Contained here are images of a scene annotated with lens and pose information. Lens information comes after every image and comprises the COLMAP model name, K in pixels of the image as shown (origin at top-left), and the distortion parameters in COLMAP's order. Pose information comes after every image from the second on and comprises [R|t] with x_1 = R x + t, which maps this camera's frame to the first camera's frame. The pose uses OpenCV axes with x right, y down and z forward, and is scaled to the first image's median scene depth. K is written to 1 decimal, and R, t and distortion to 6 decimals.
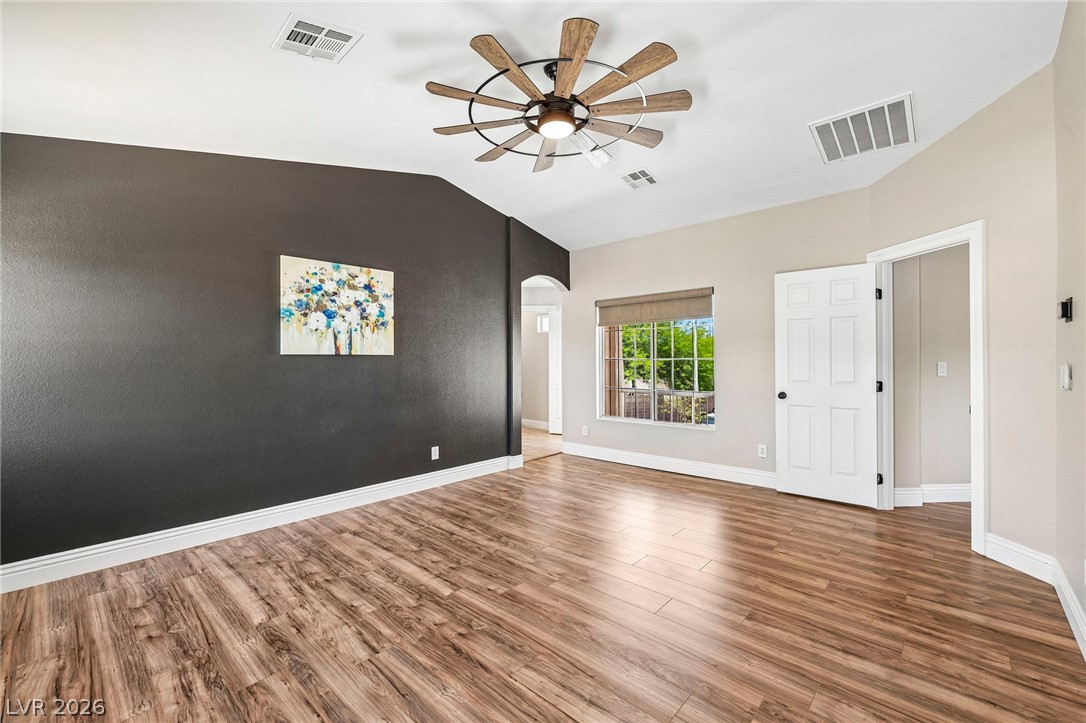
lens RADIAL K [[455.2, 0, 538.7], [0, 455.2, 358.1], [0, 0, 1]] dist [0.000021, 0.000141]
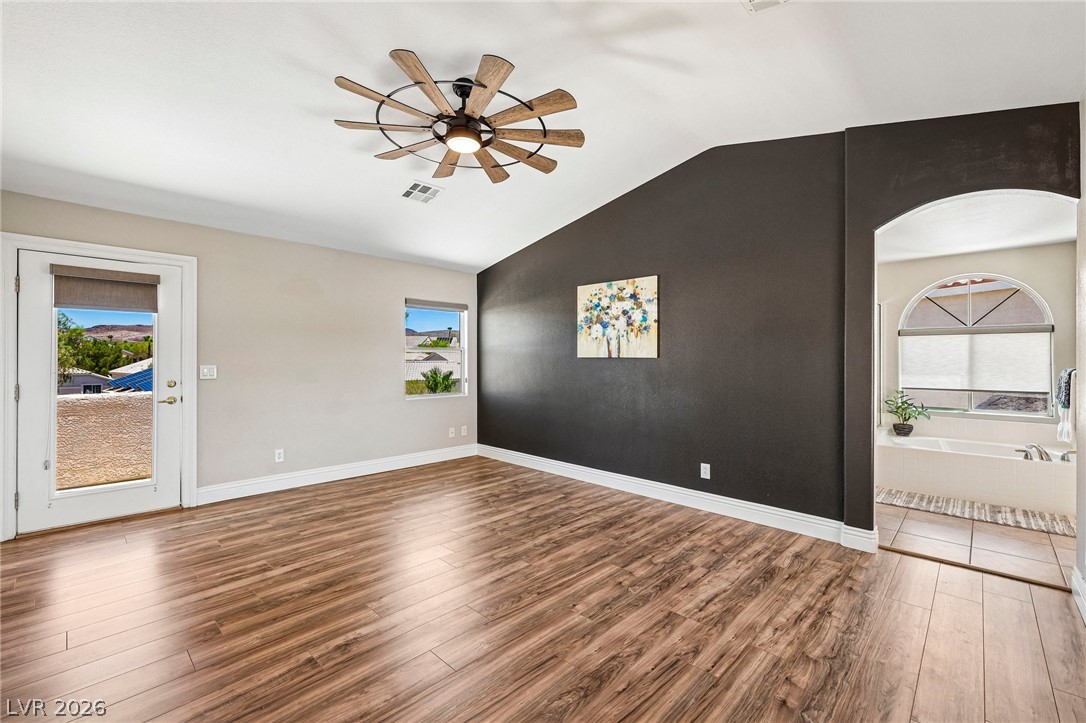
lens RADIAL K [[455.2, 0, 543.8], [0, 455.2, 360.4], [0, 0, 1]] dist [0.000021, 0.000141]
pose [[-0.018227, 0.006148, -0.999815, 0.847261], [-0.004693, 0.999970, 0.006234, -0.007333], [0.999823, 0.004806, -0.018198, 0.934351]]
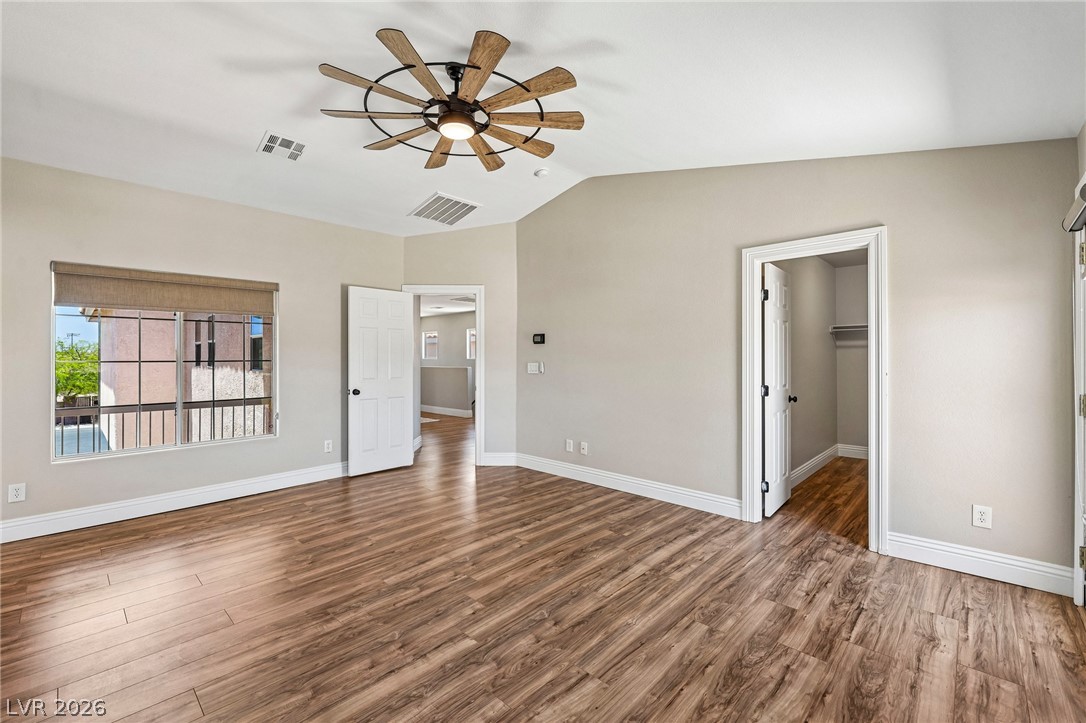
lens RADIAL K [[455.2, 0, 536.8], [0, 455.2, 359.7], [0, 0, 1]] dist [0.000021, 0.000141]
pose [[0.023074, 0.001859, 0.999732, -0.738542], [0.002100, 0.999996, -0.001908, 0.003218], [-0.999732, 0.002143, 0.023070, 0.619565]]
